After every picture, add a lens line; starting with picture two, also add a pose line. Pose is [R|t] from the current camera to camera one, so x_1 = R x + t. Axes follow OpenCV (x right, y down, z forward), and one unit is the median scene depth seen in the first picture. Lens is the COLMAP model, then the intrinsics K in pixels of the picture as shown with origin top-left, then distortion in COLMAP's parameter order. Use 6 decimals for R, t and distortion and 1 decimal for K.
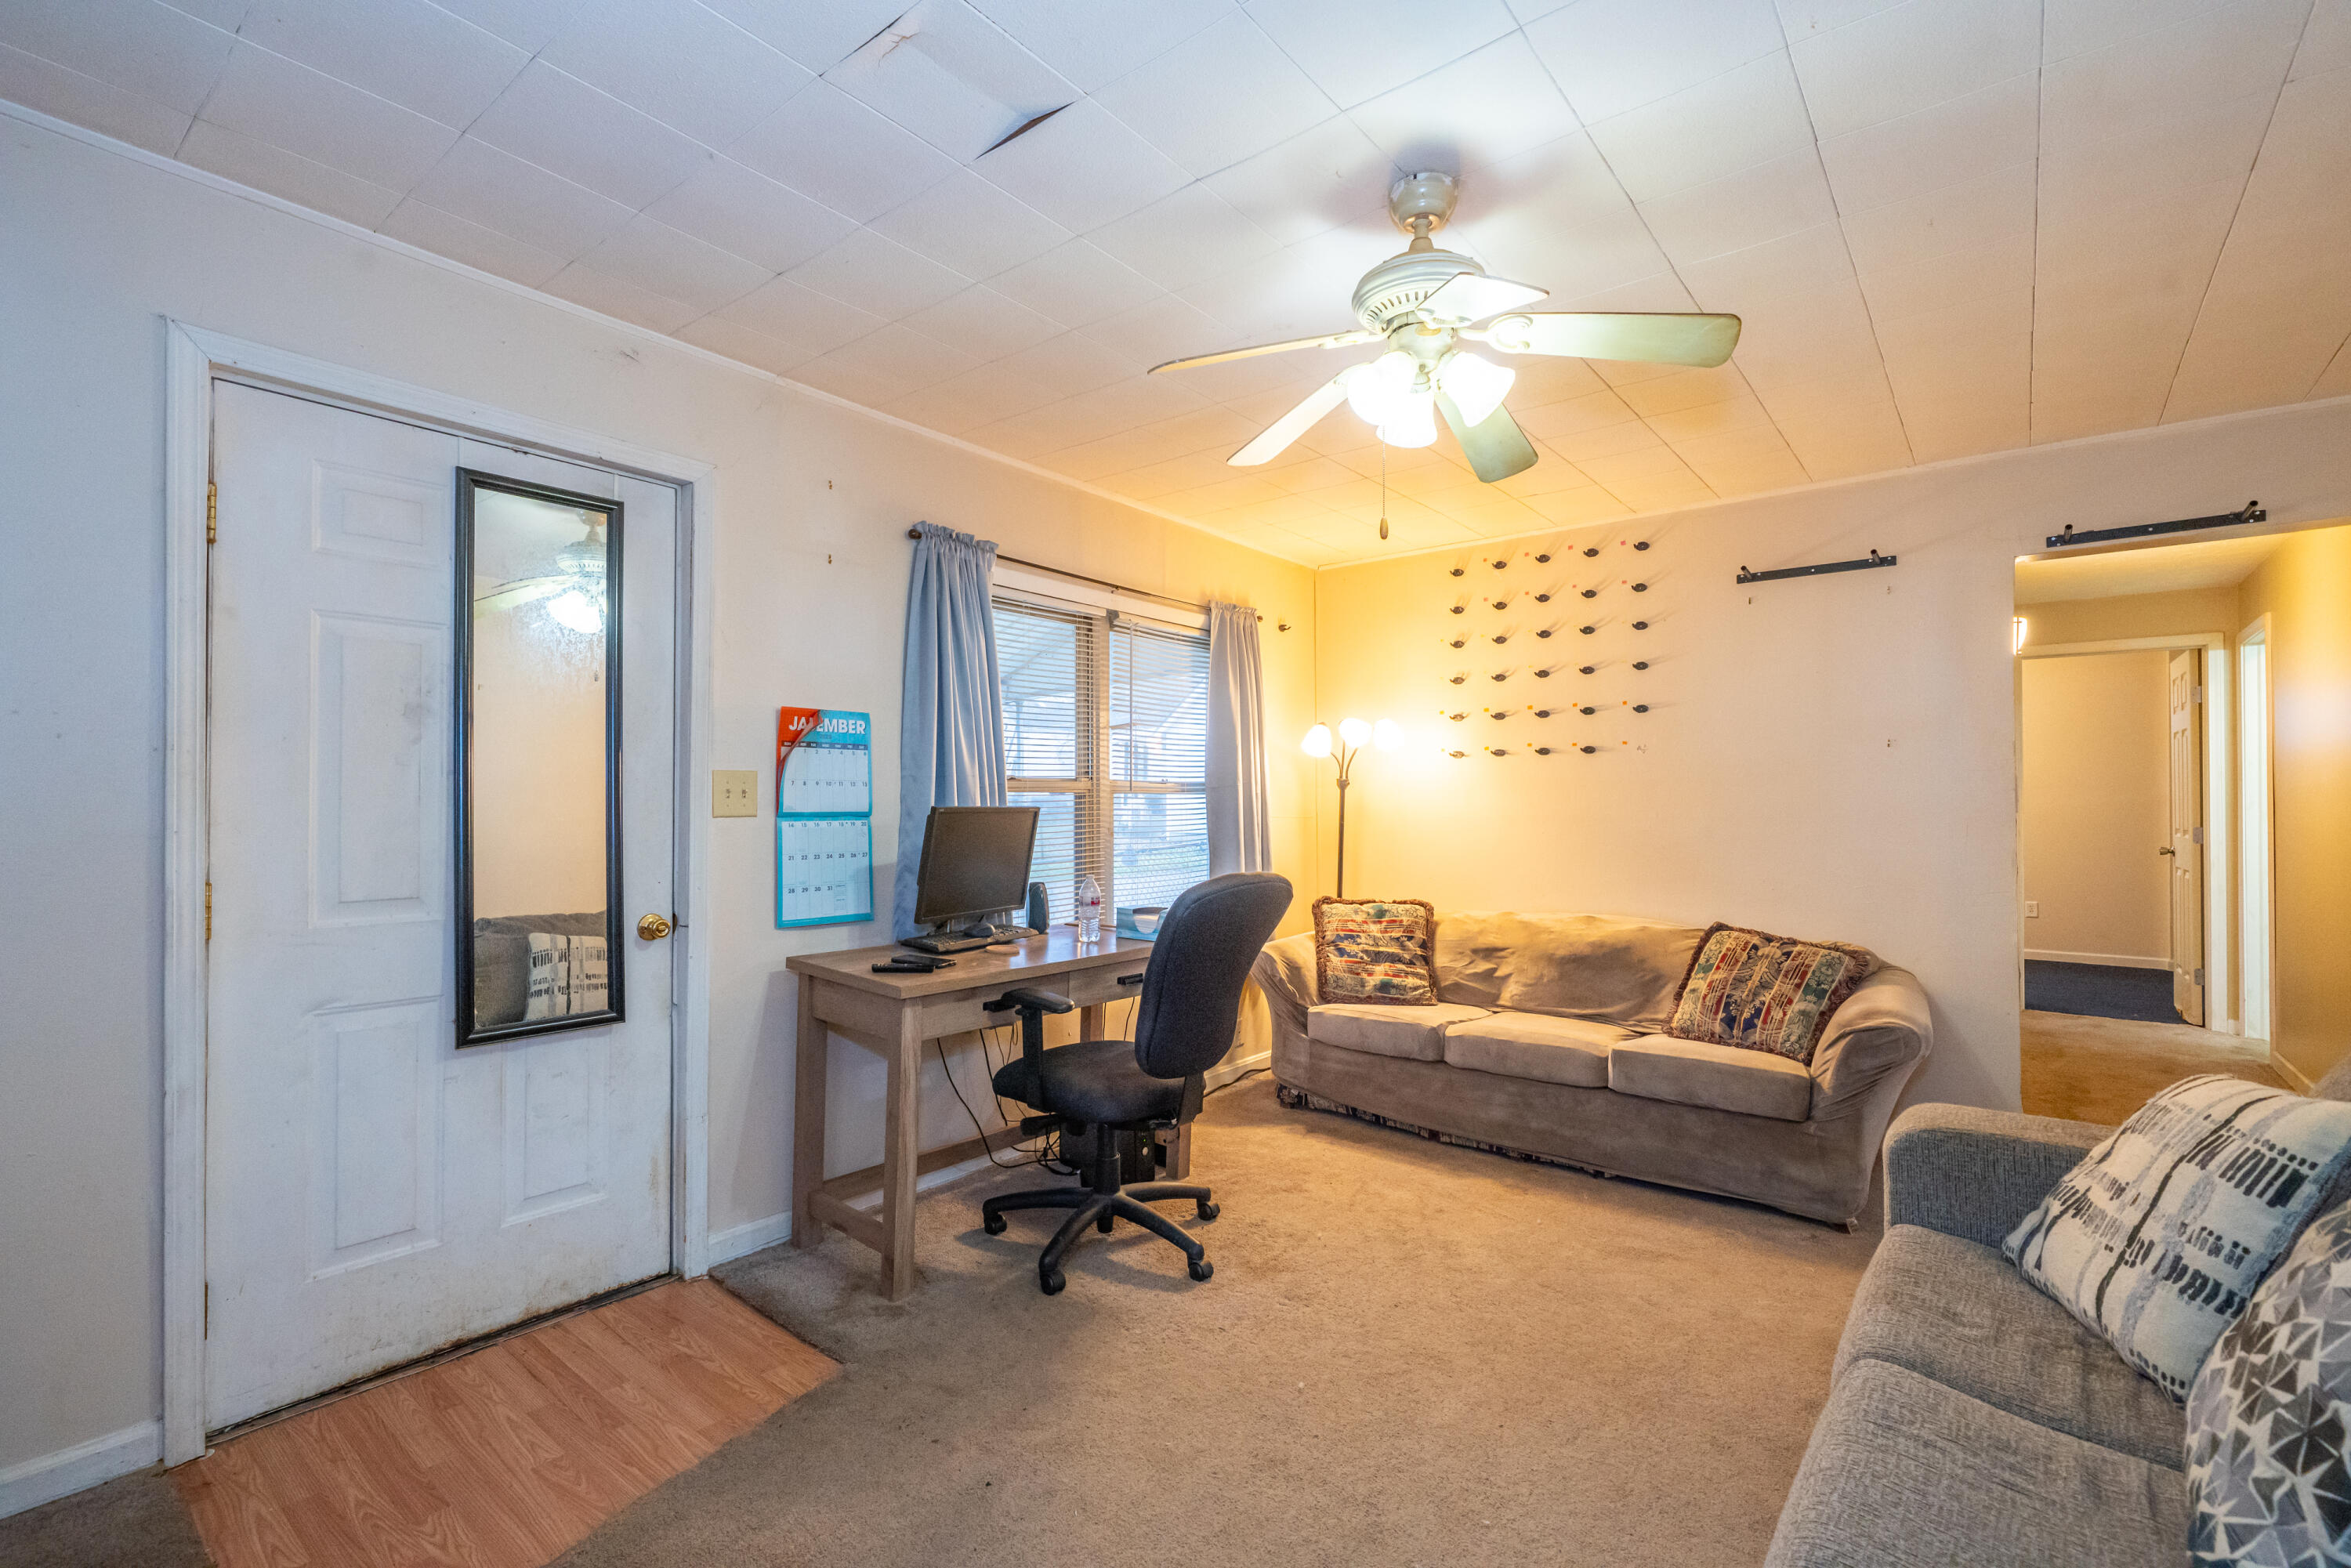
lens RADIAL K [[1028.8, 0, 1154.4], [0, 1028.8, 739.4], [0, 0, 1]] dist [-0.001847, 0.000555]
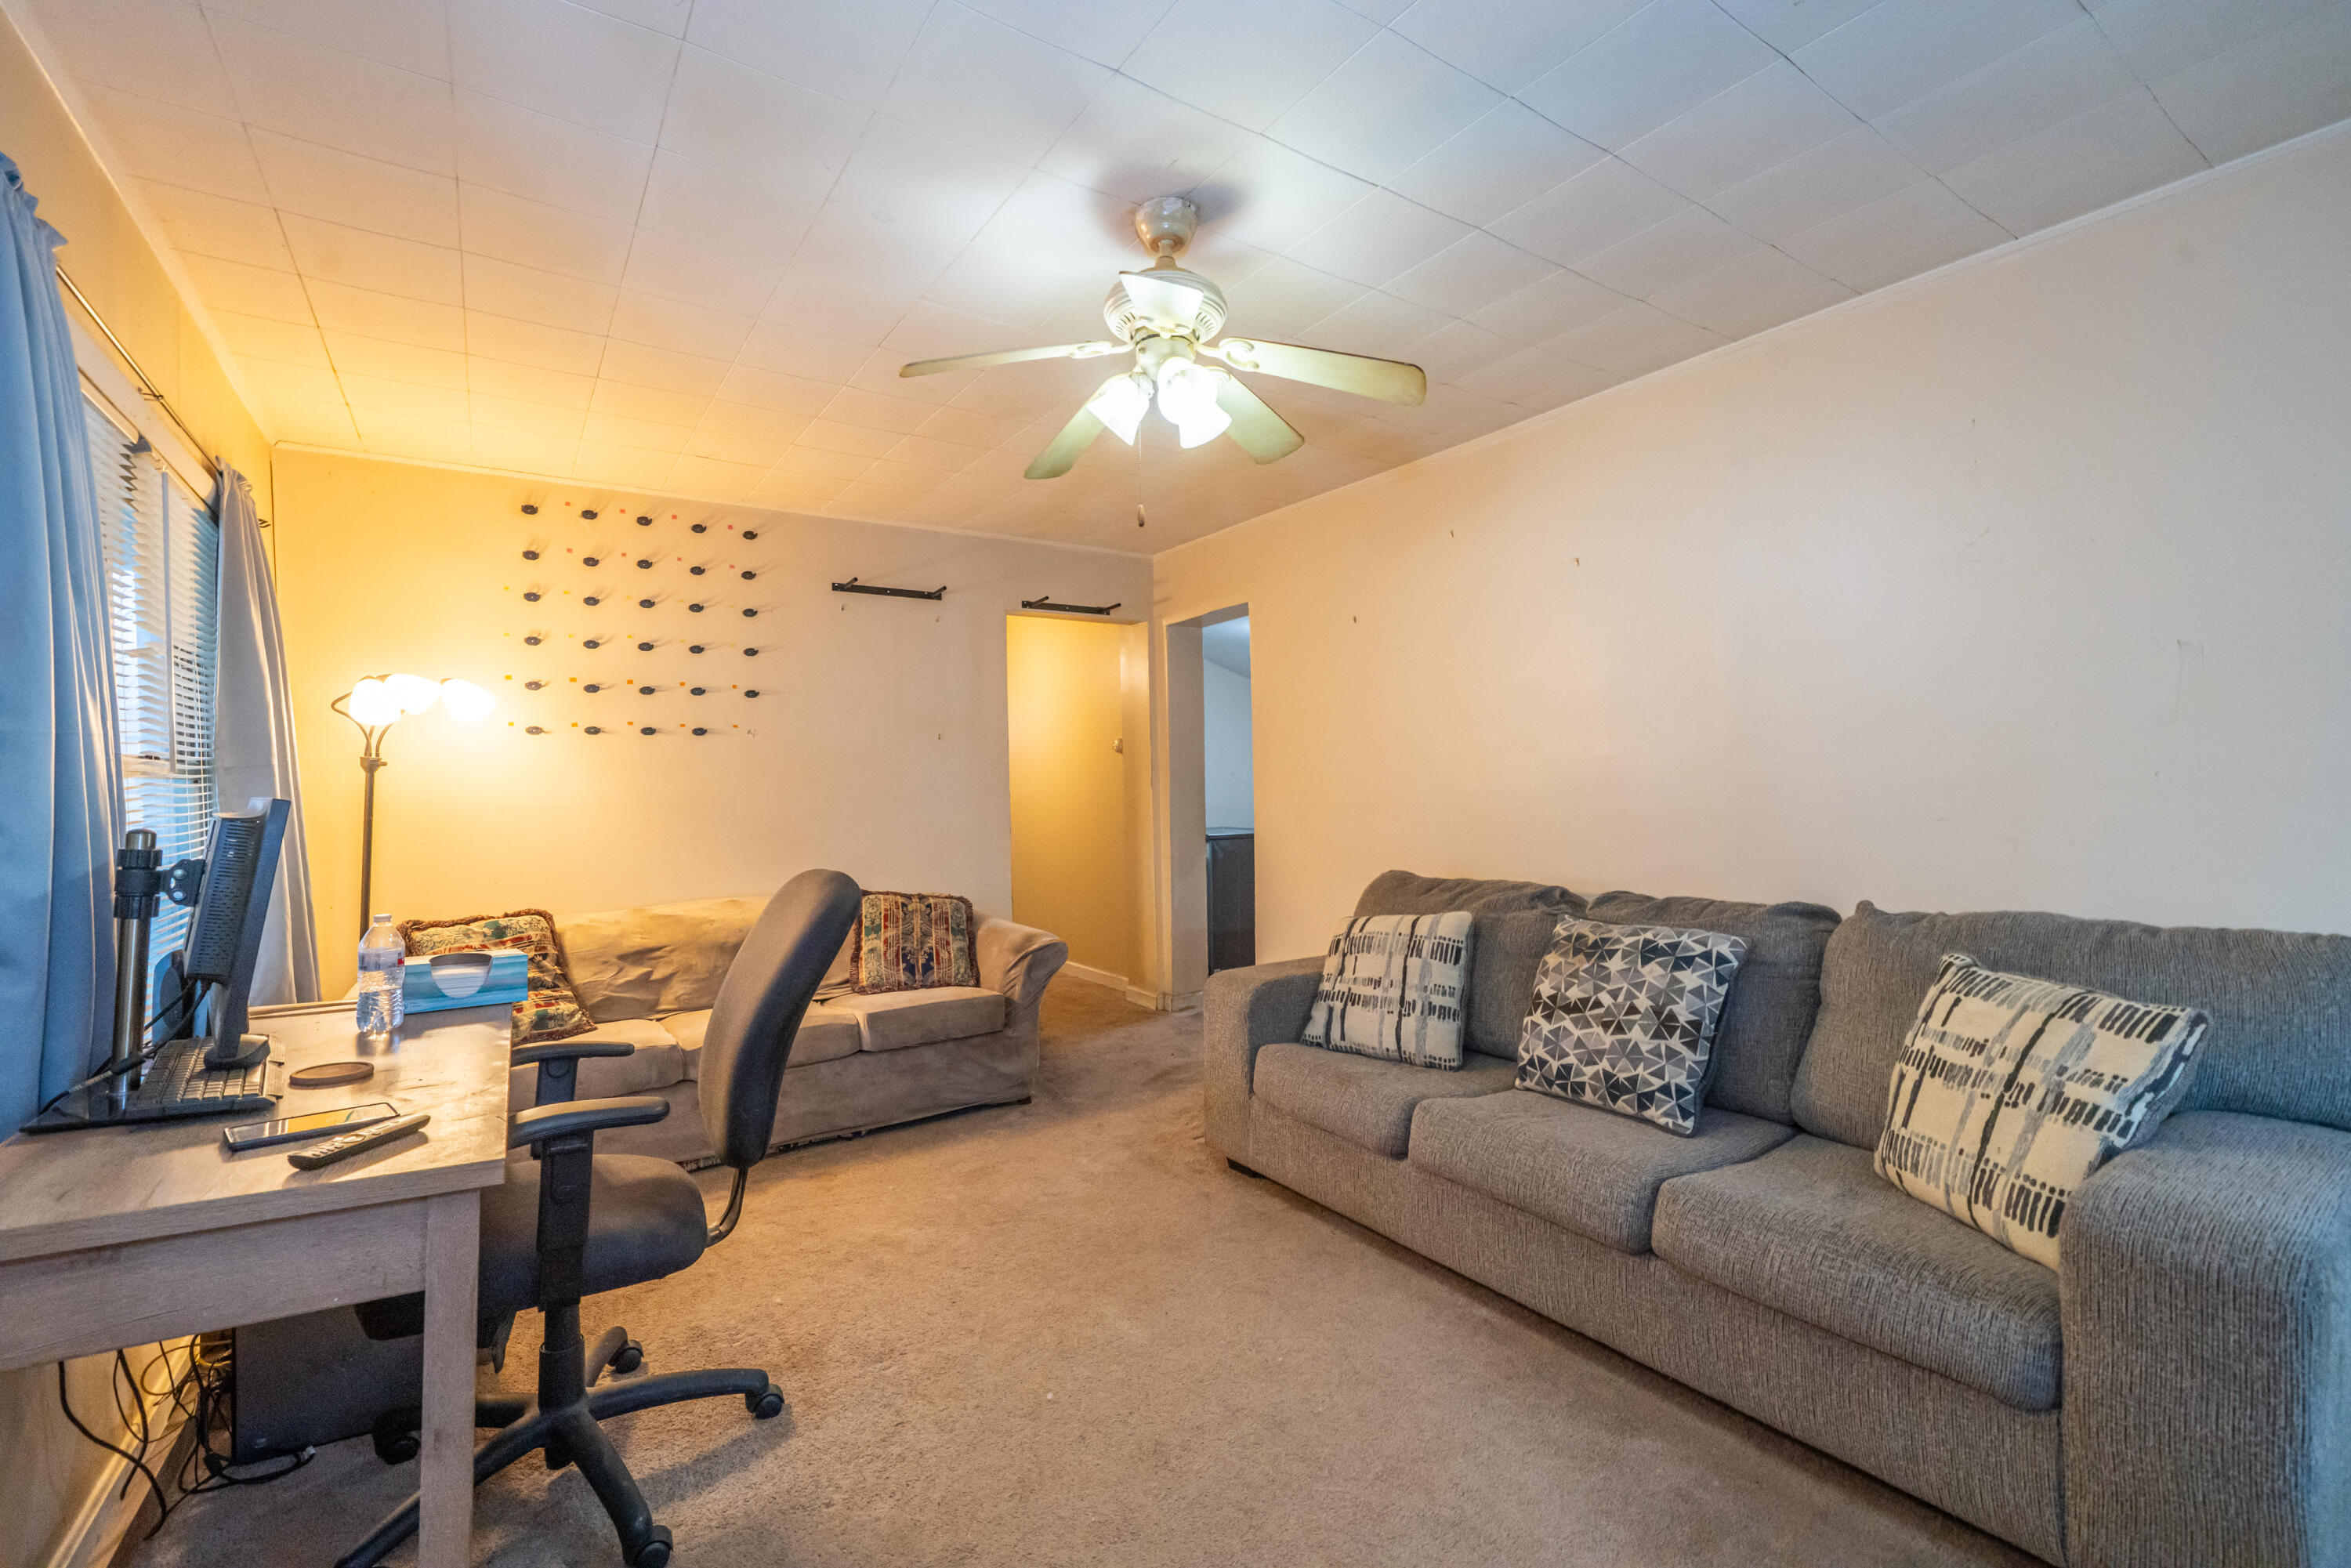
lens RADIAL K [[1006.1, 0, 1108.6], [0, 1006.1, 755.6], [0, 0, 1]] dist [-0.002576, -0.000305]
pose [[0.313714, 0.019003, 0.949327, -0.417680], [-0.043877, 0.999022, -0.005498, 0.024565], [-0.948503, -0.039929, 0.314241, 0.391745]]
